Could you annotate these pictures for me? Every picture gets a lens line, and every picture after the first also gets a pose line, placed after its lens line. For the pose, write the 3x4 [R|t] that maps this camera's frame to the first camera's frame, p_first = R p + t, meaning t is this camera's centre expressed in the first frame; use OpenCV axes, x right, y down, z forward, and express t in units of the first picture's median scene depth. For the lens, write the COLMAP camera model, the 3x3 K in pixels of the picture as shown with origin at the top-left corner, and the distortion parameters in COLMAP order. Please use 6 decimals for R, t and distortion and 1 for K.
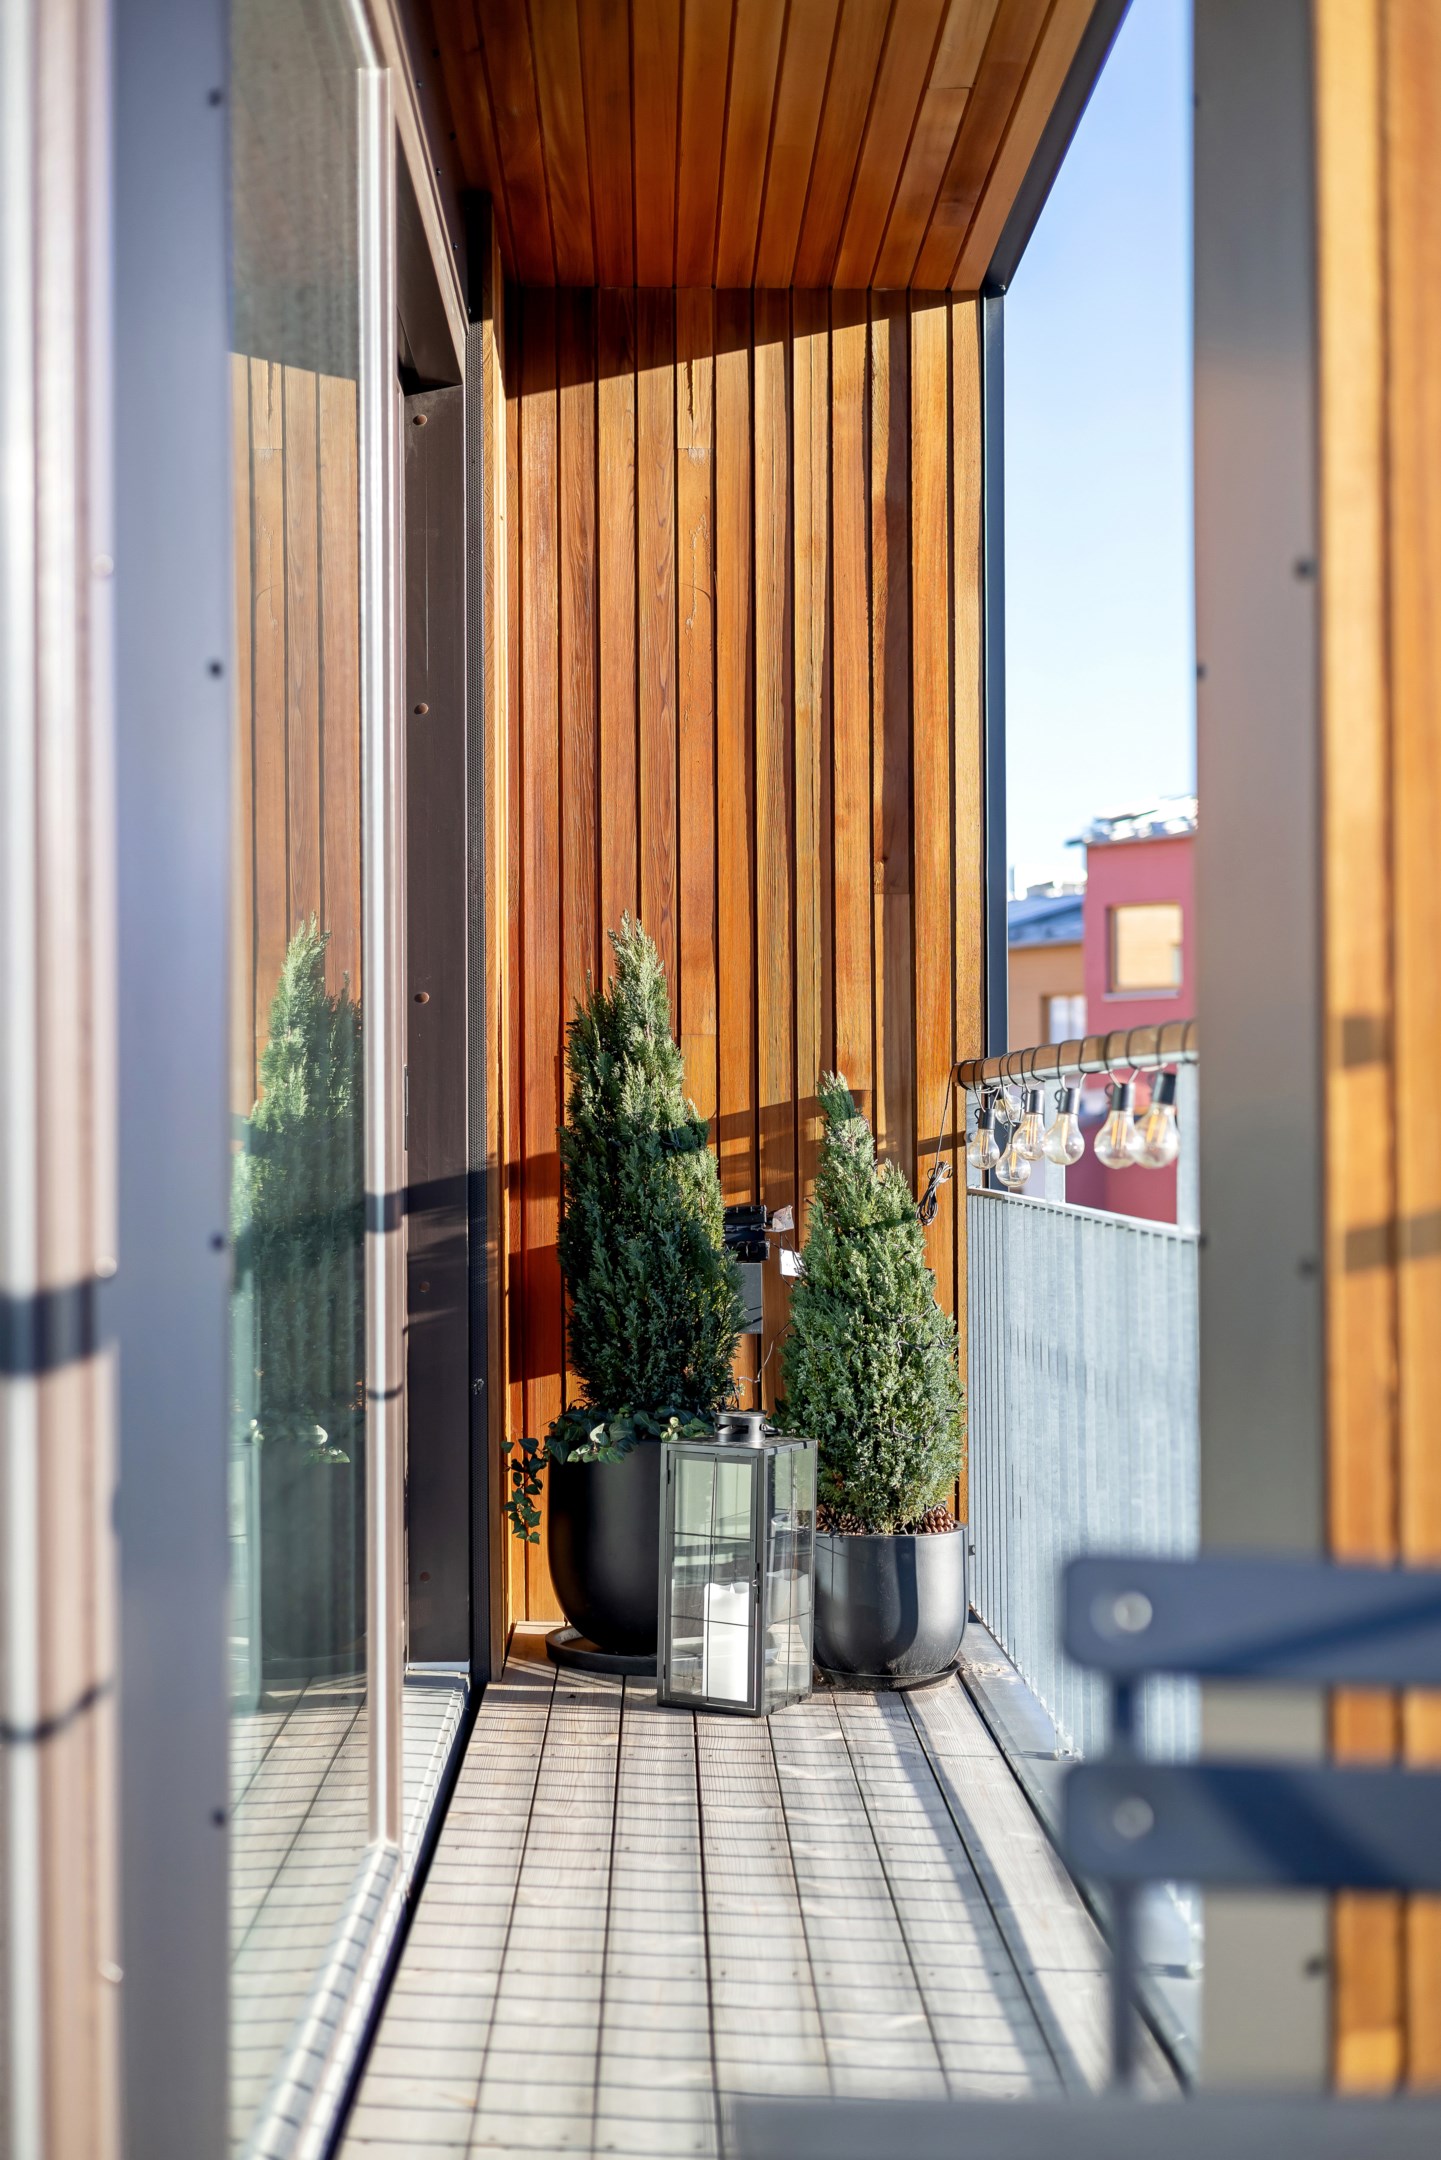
lens RADIAL K [[3472.8, 0, 717.9], [0, 3472.8, 1121.4], [0, 0, 1]] dist [-0.027824, 0.132345]
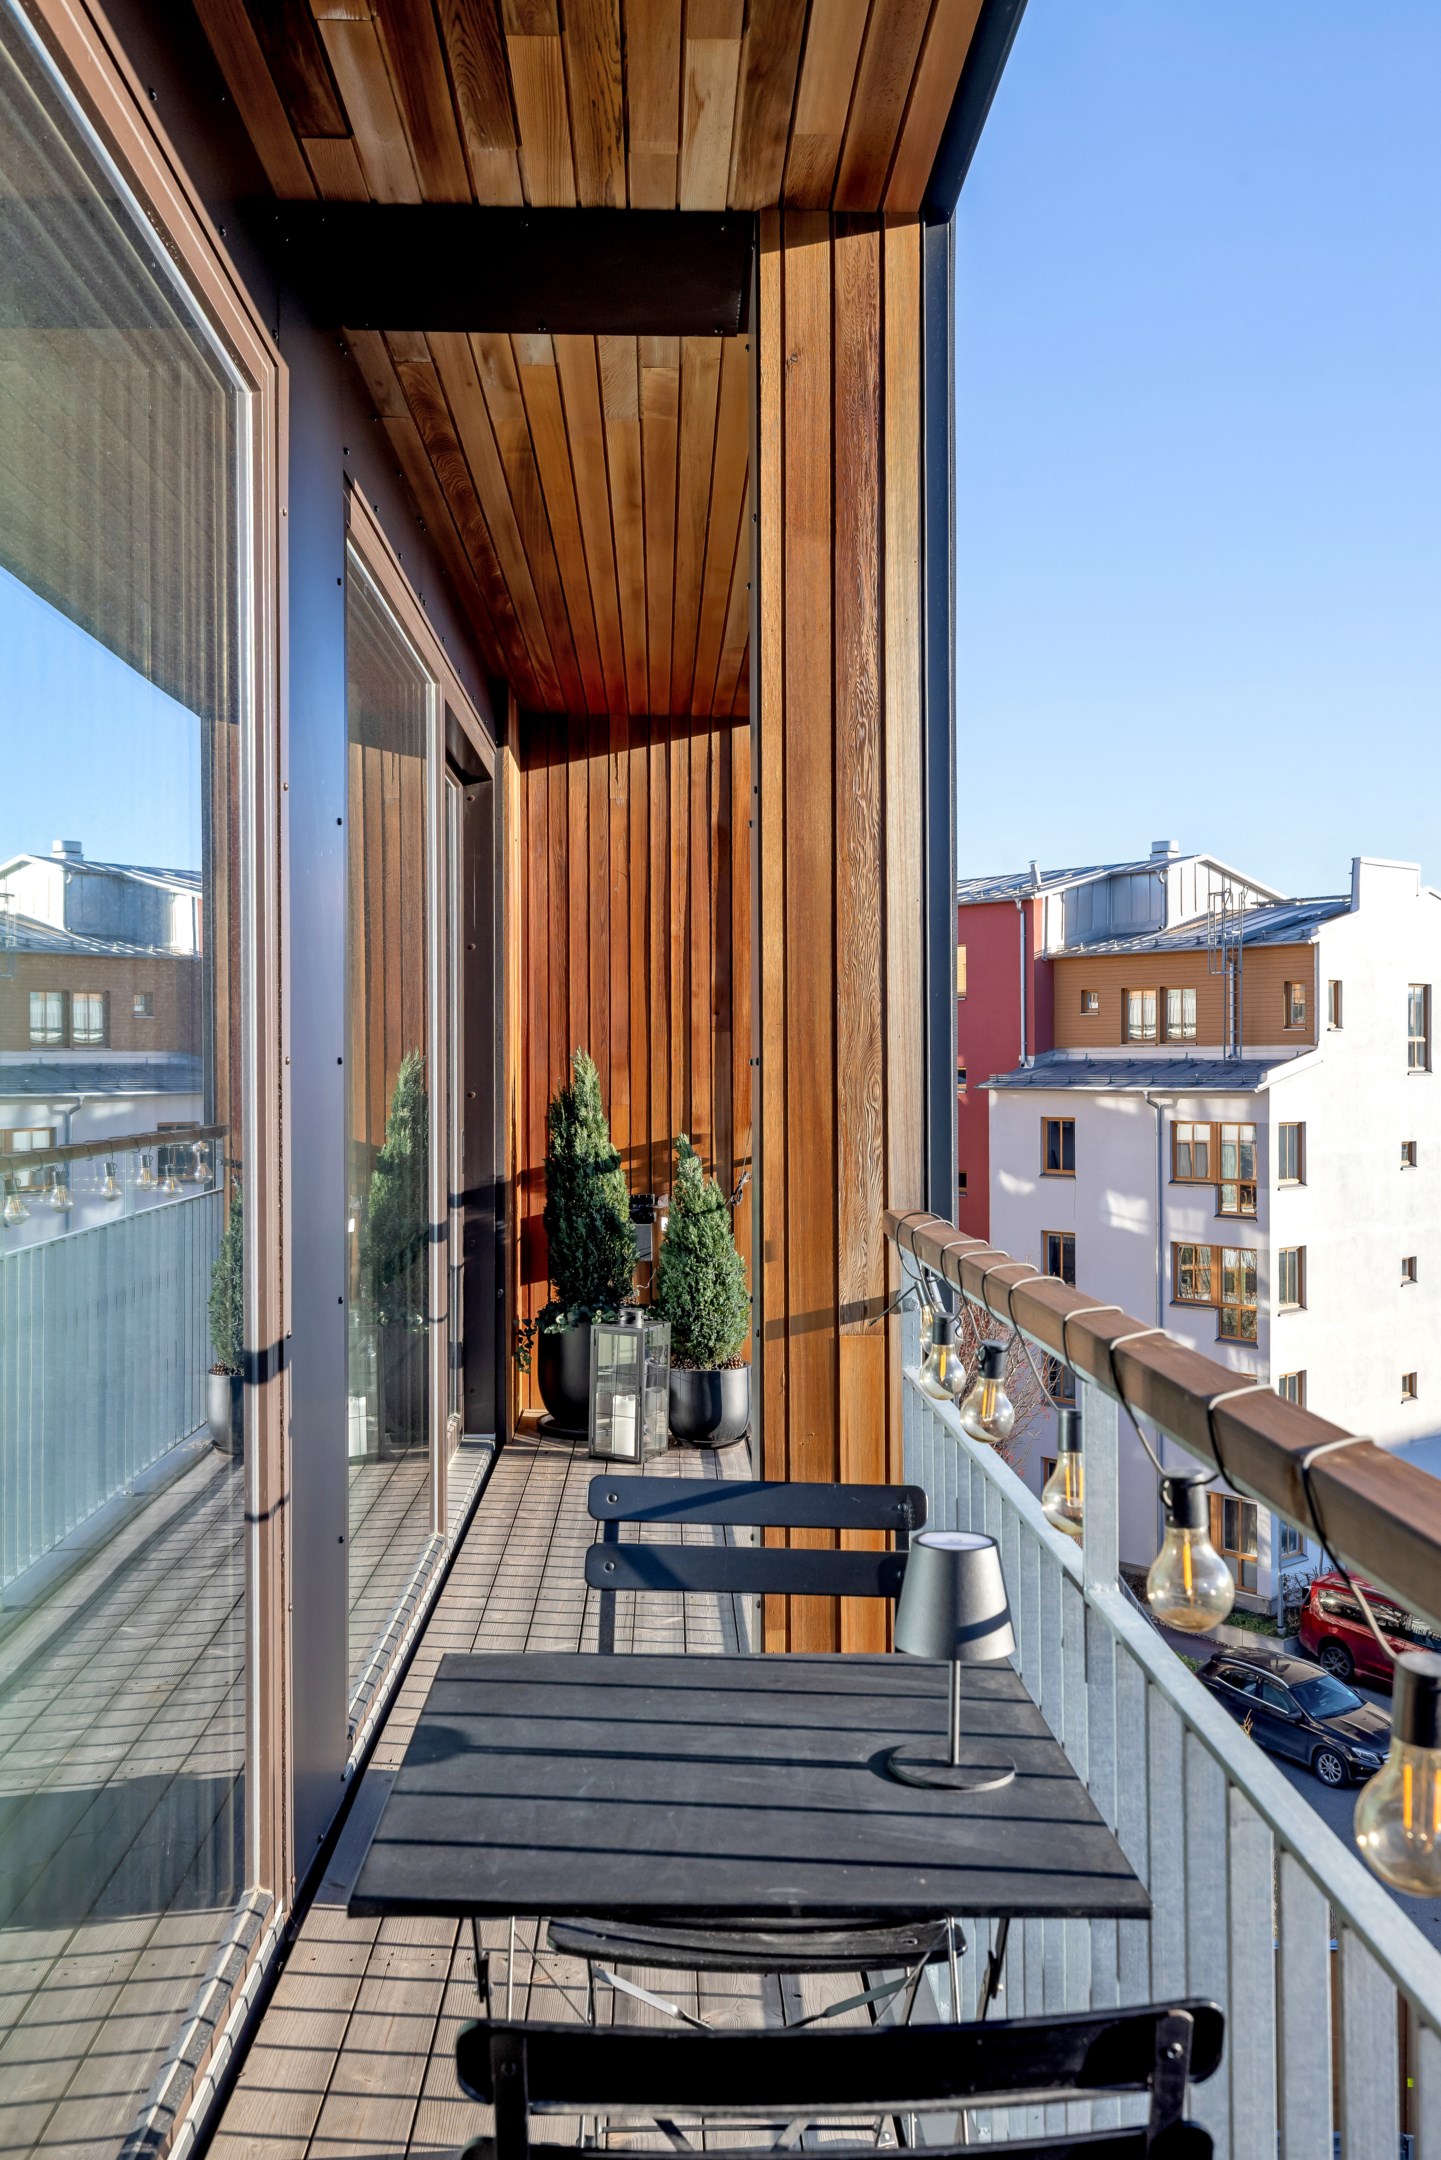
lens RADIAL K [[2057.2, 0, 718.6], [0, 2057.2, 1105.3], [0, 0, 1]] dist [0.010045, 0.003529]
pose [[0.999875, 0.002645, 0.015575, 0.035165], [-0.002846, 0.999913, 0.012868, -0.044244], [-0.015539, -0.012910, 0.999796, -0.157342]]
